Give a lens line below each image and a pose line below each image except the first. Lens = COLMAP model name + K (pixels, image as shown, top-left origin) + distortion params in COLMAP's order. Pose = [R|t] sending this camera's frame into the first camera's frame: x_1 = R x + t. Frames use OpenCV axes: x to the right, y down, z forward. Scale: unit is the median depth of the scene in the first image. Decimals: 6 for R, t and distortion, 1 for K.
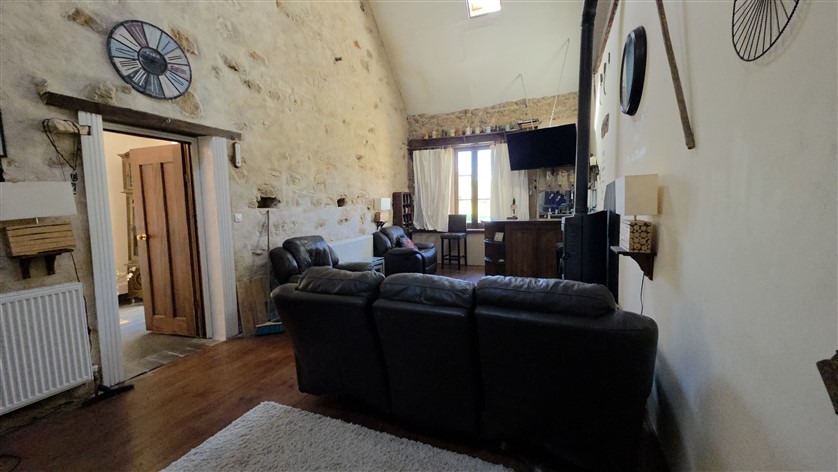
lens RADIAL K [[332.7, 0, 417.8], [0, 332.7, 232.3], [0, 0, 1]] dist [0.018630, -0.010172]
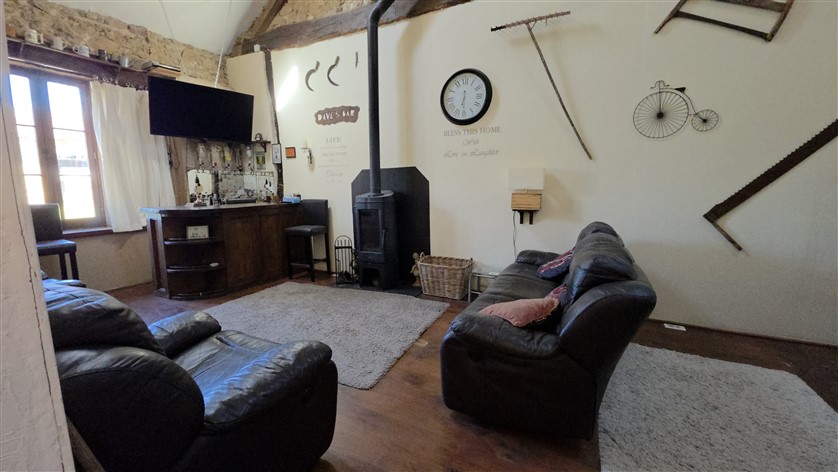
lens RADIAL K [[332.7, 0, 417.8], [0, 332.7, 232.3], [0, 0, 1]] dist [0.018630, -0.010172]
pose [[0.069222, -0.112328, 0.991257, -0.351914], [0.088046, 0.990451, 0.106089, -0.017585], [-0.993708, 0.079933, 0.078451, 0.436339]]
